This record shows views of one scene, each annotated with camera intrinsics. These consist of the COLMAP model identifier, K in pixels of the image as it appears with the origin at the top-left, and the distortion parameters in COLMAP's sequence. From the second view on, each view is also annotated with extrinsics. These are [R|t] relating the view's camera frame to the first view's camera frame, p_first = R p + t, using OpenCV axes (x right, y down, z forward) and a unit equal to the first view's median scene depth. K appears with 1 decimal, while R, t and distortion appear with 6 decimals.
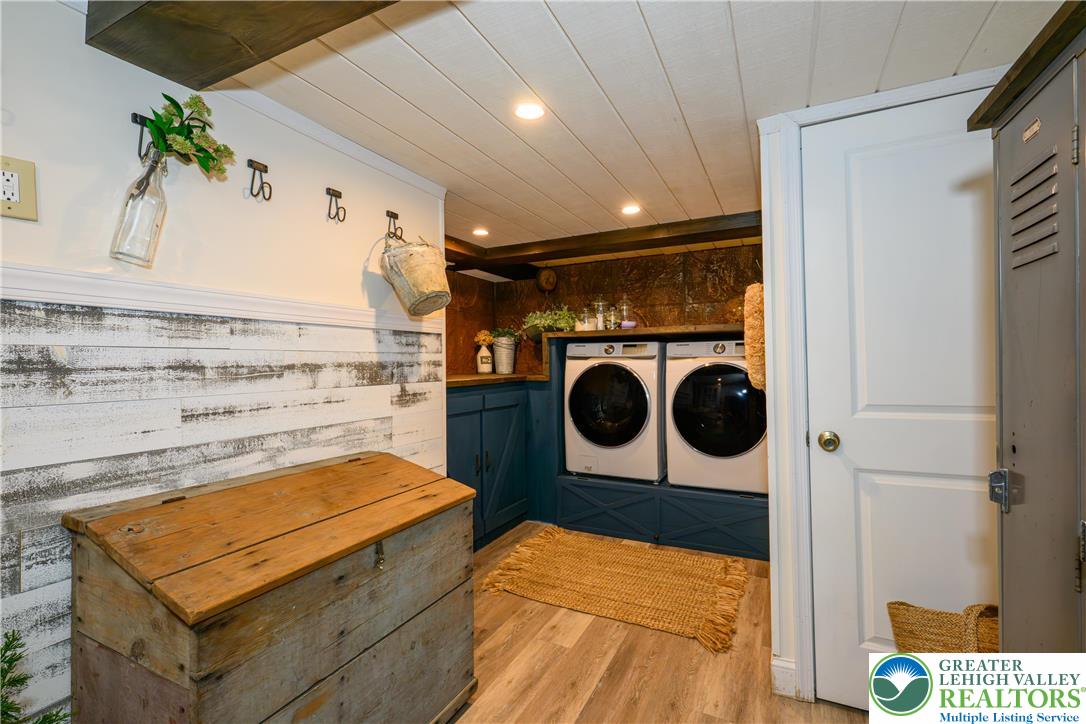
lens RADIAL K [[485.7, 0, 540.2], [0, 485.7, 359.6], [0, 0, 1]] dist [-0.000992, 0.000241]
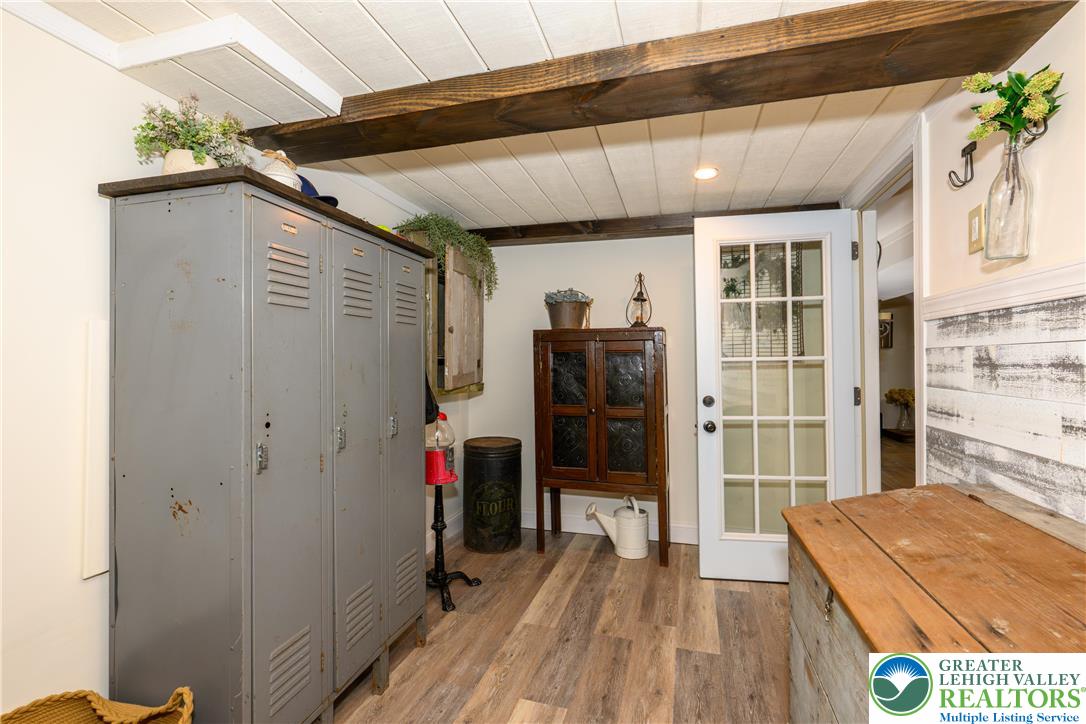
lens RADIAL K [[485.7, 0, 545.3], [0, 485.7, 360.1], [0, 0, 1]] dist [-0.000992, 0.000241]
pose [[-0.982311, 0.013093, -0.186797, 0.278304], [0.014370, 0.999882, -0.005483, -0.001004], [0.186703, -0.008071, -0.982383, 1.729093]]
